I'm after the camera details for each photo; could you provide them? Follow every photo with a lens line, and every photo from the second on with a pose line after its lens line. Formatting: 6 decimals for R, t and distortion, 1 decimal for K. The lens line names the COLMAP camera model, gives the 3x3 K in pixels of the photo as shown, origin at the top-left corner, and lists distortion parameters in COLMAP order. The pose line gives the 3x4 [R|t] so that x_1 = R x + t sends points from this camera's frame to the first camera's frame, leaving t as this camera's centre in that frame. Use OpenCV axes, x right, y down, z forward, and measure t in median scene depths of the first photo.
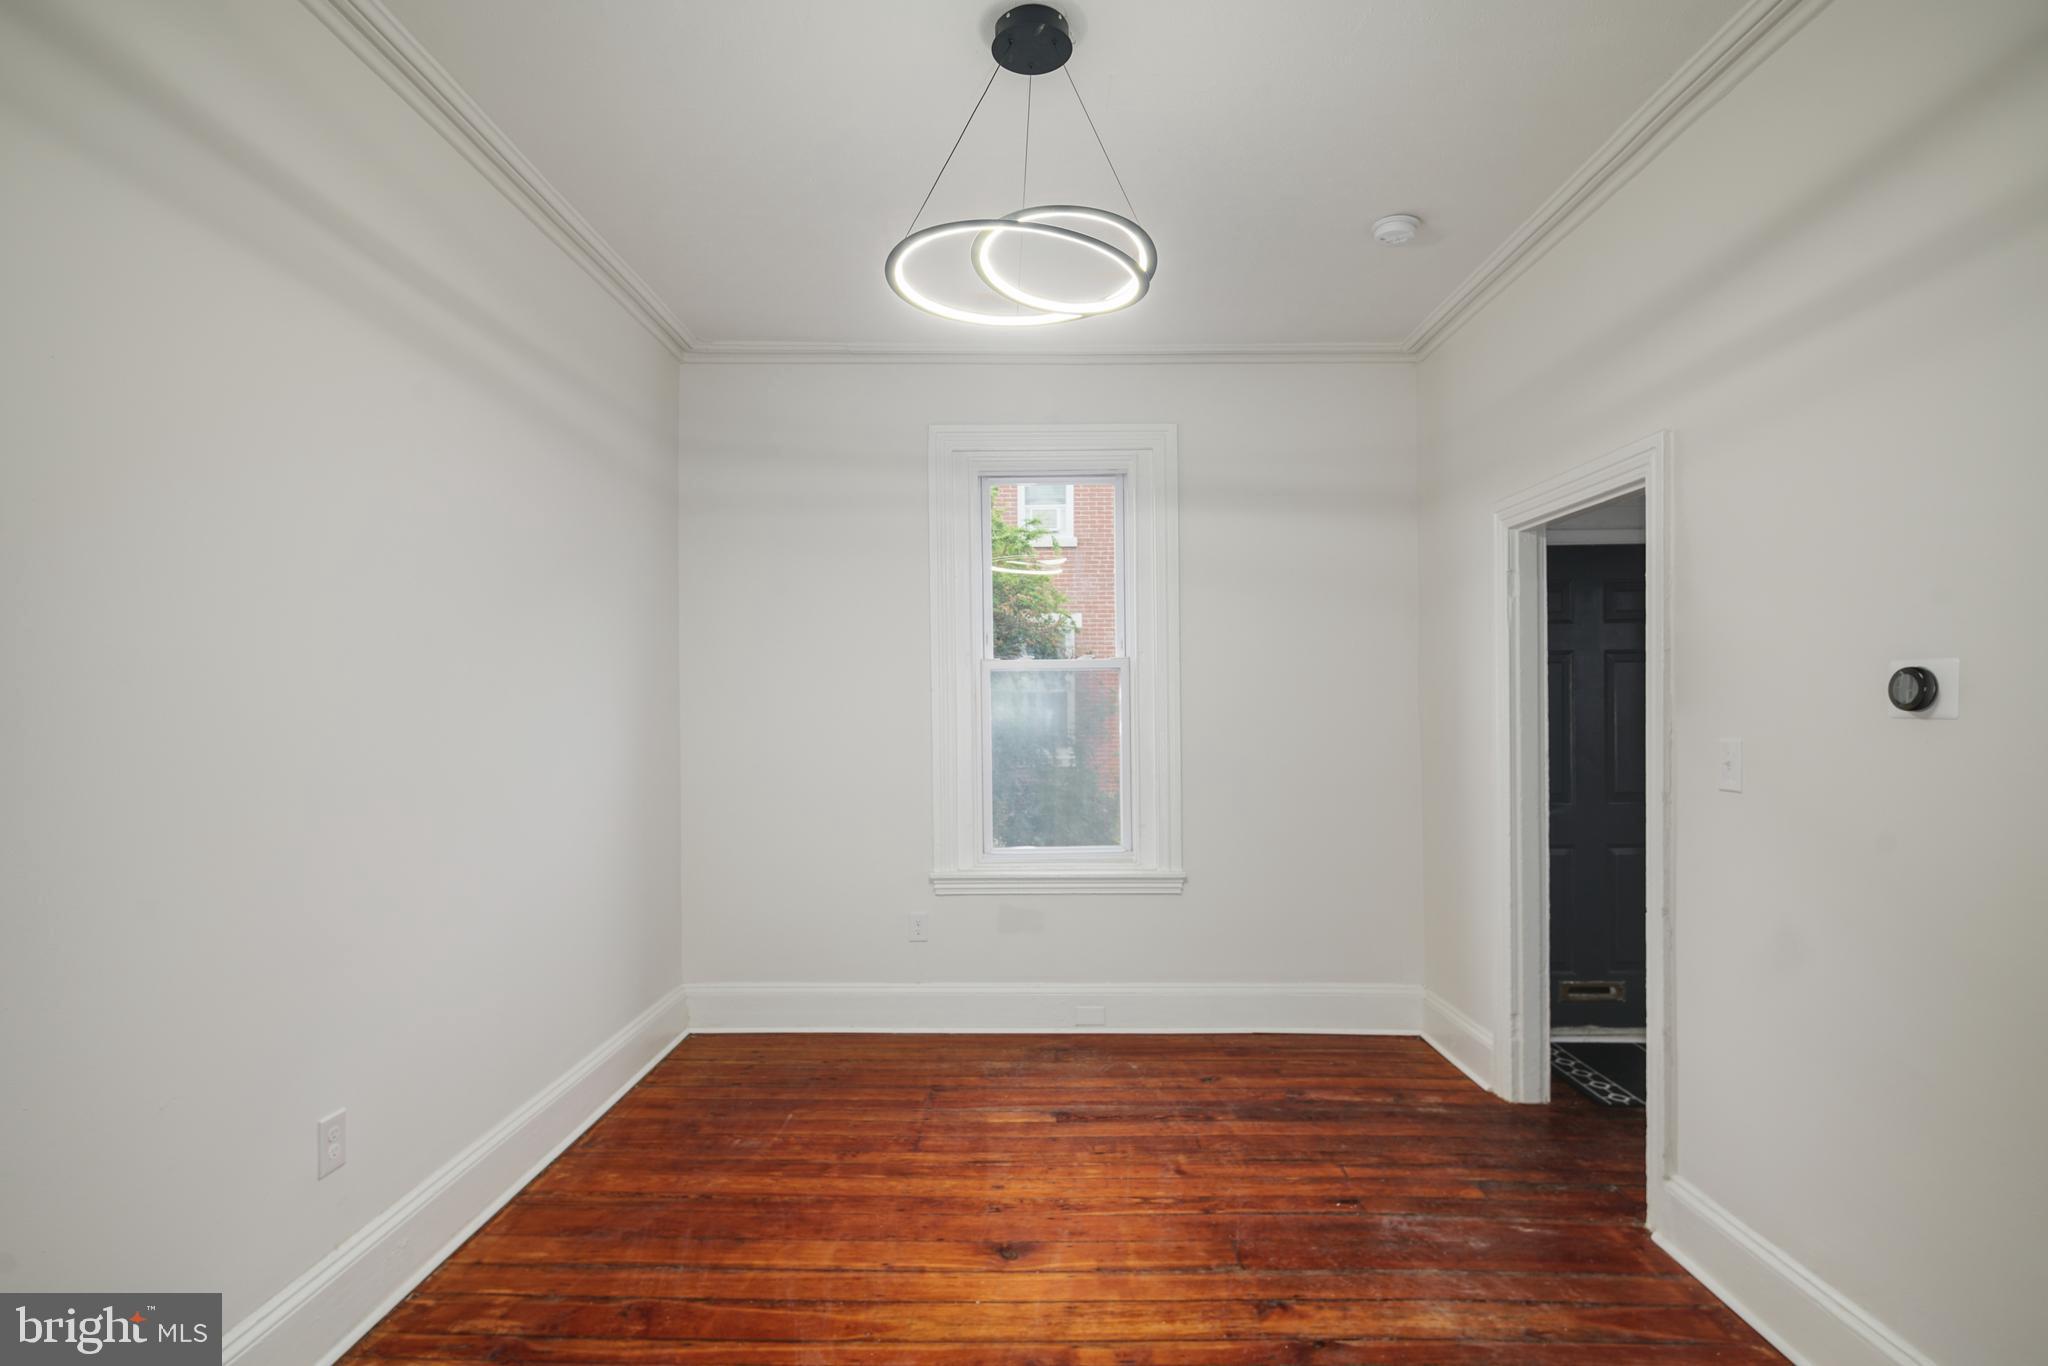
lens RADIAL K [[996.8, 0, 1026.3], [0, 996.8, 692.3], [0, 0, 1]] dist [0.001753, -0.002533]
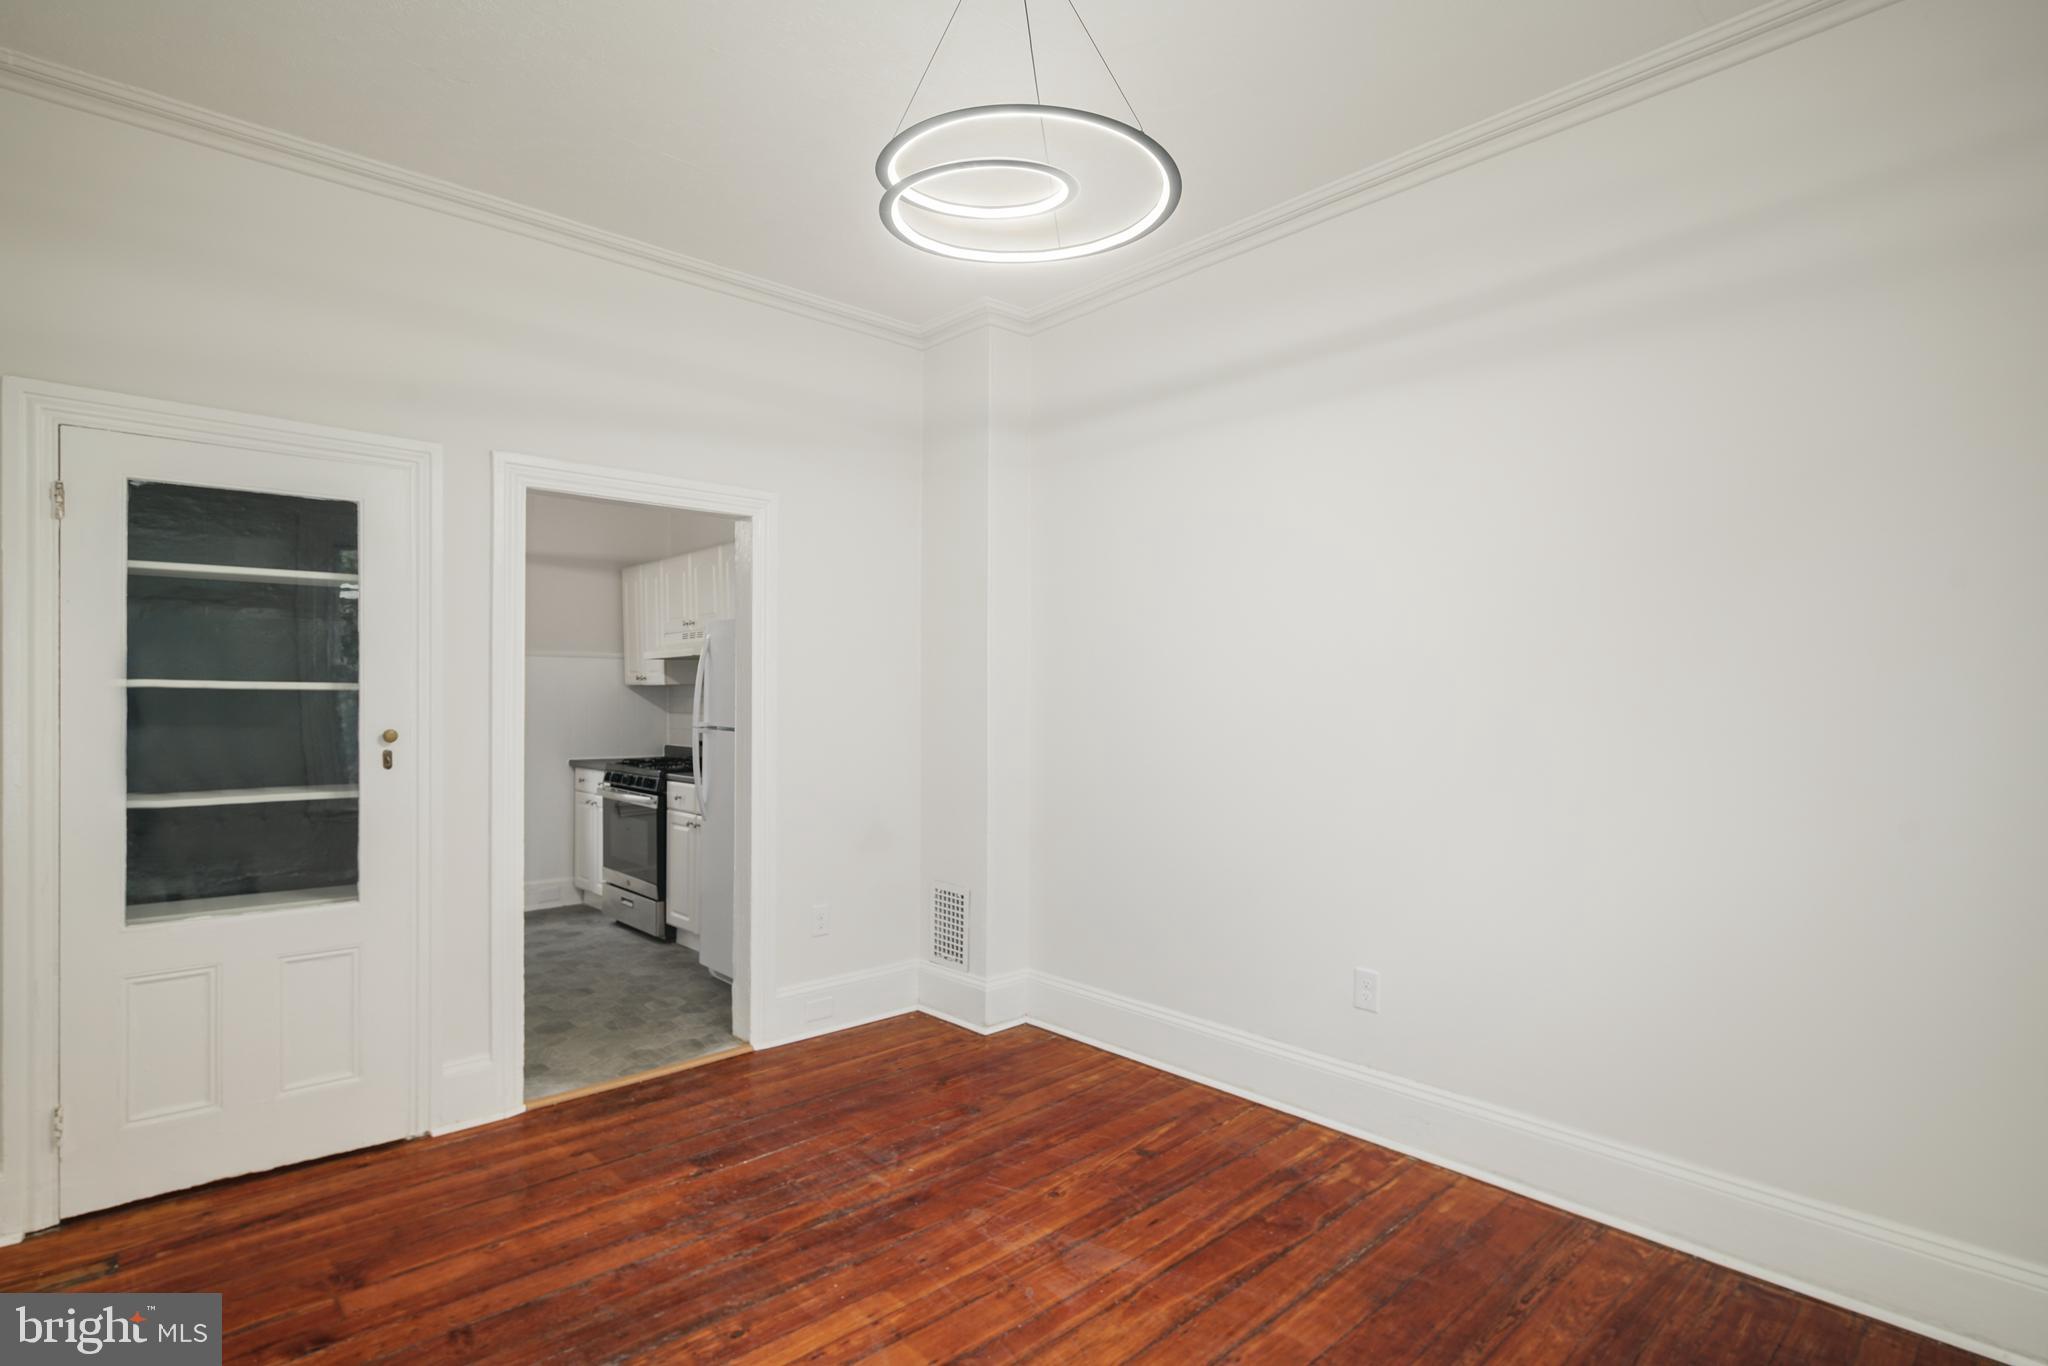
lens RADIAL K [[996.8, 0, 1026.3], [0, 996.8, 692.3], [0, 0, 1]] dist [0.001753, -0.002533]
pose [[-0.717162, -0.001061, -0.696906, 0.538760], [0.008246, 0.999916, -0.010007, 0.037591], [0.696858, -0.012923, -0.717093, 1.445763]]
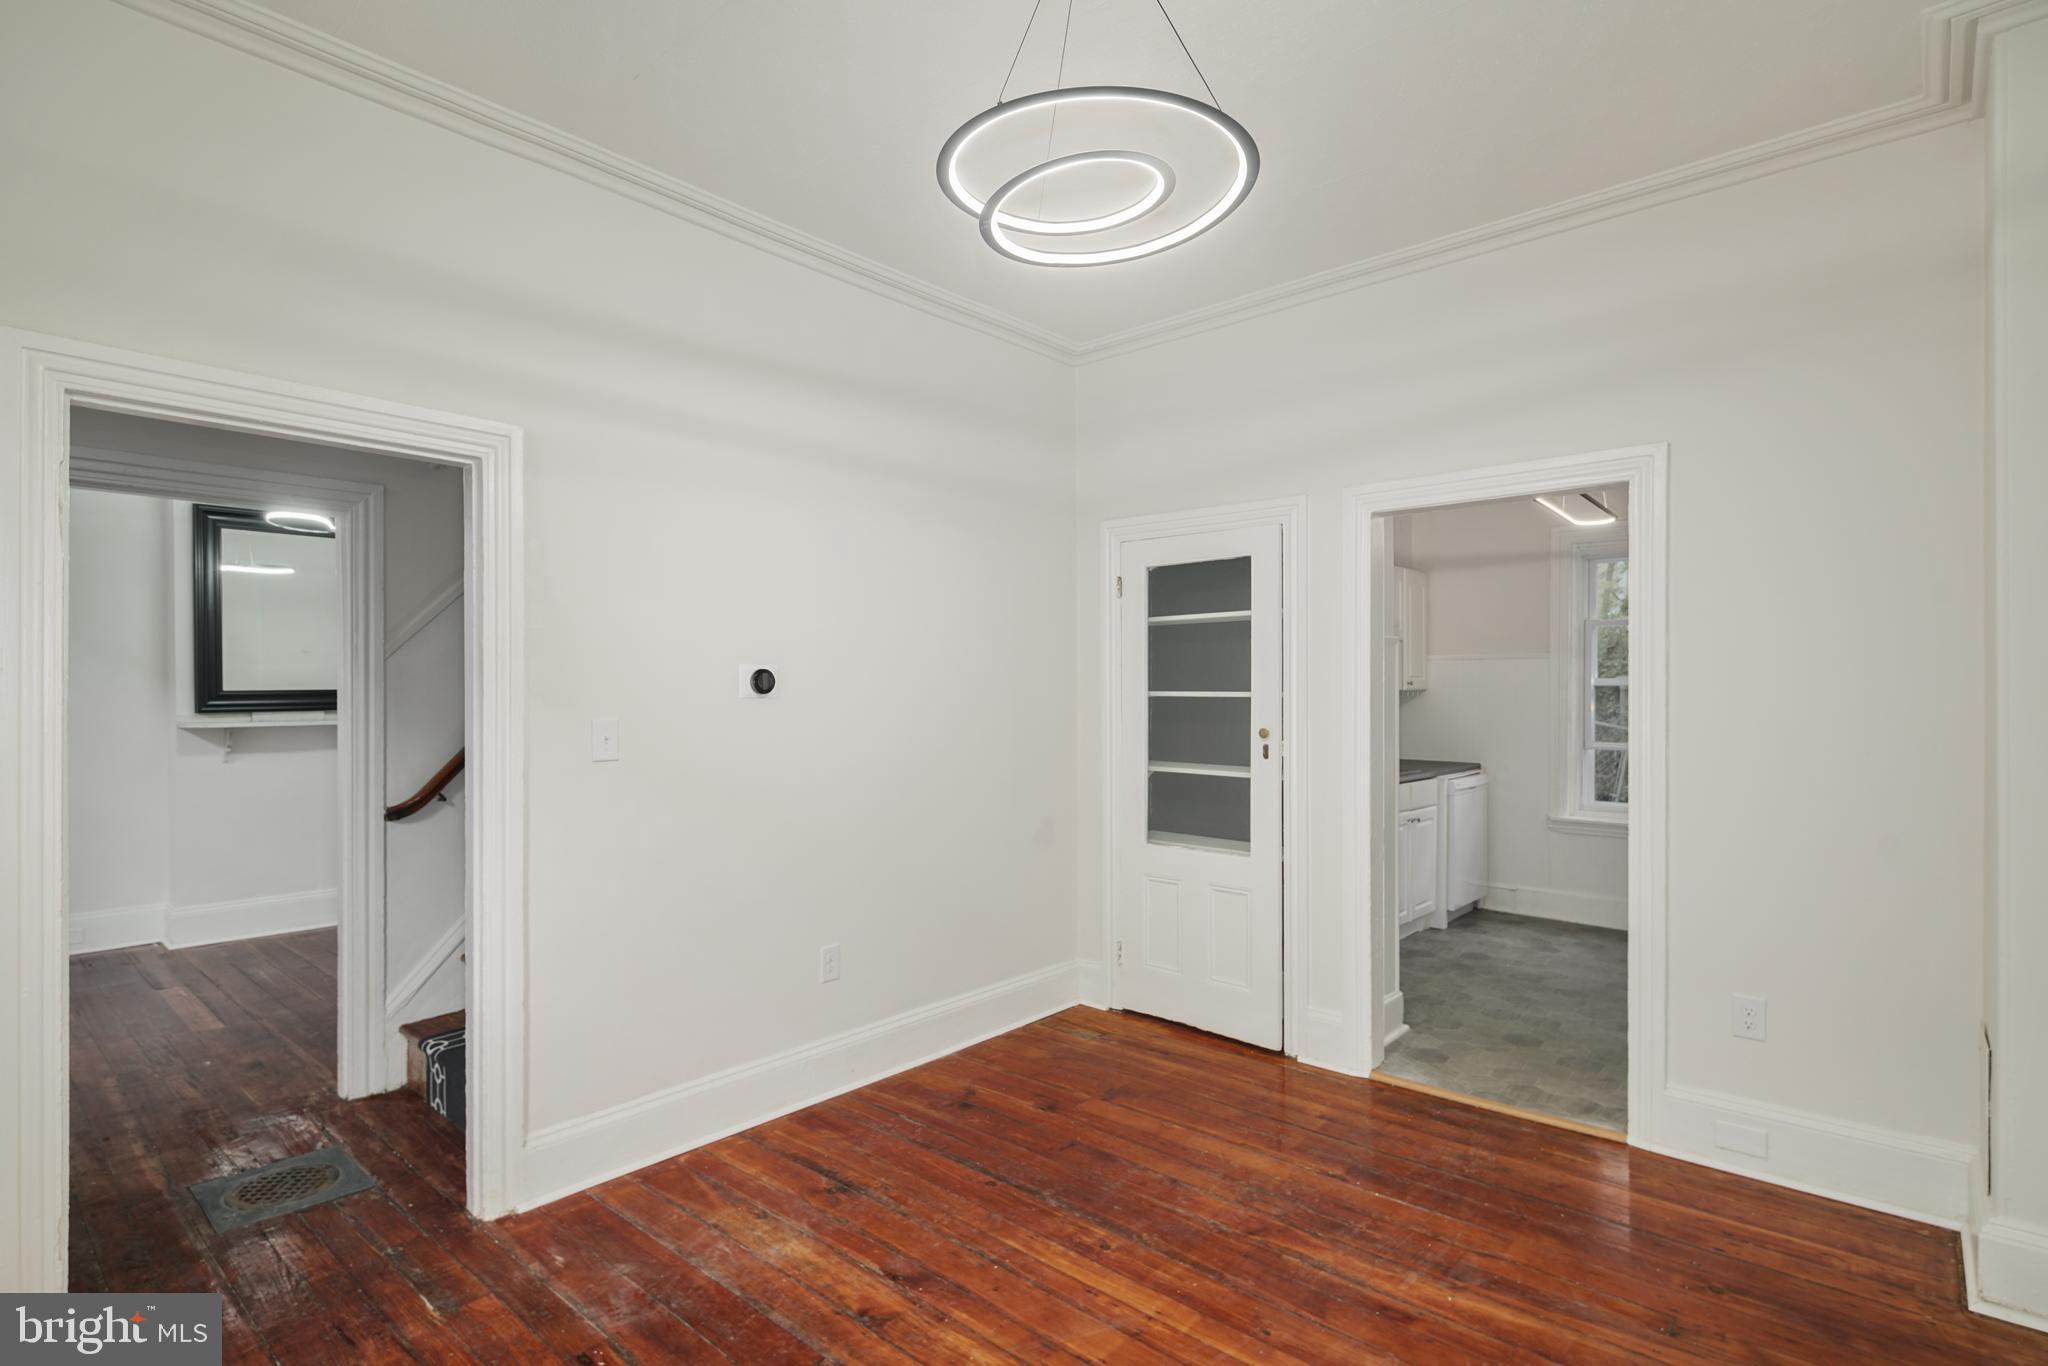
lens RADIAL K [[1026.0, 0, 1031.1], [0, 1026.0, 690.2], [0, 0, 1]] dist [-0.000083, -0.001366]
pose [[-0.762887, 0.006229, 0.646501, -0.456205], [-0.003900, 0.999891, -0.014235, 0.030046], [-0.646520, -0.013381, -0.762780, 1.497616]]
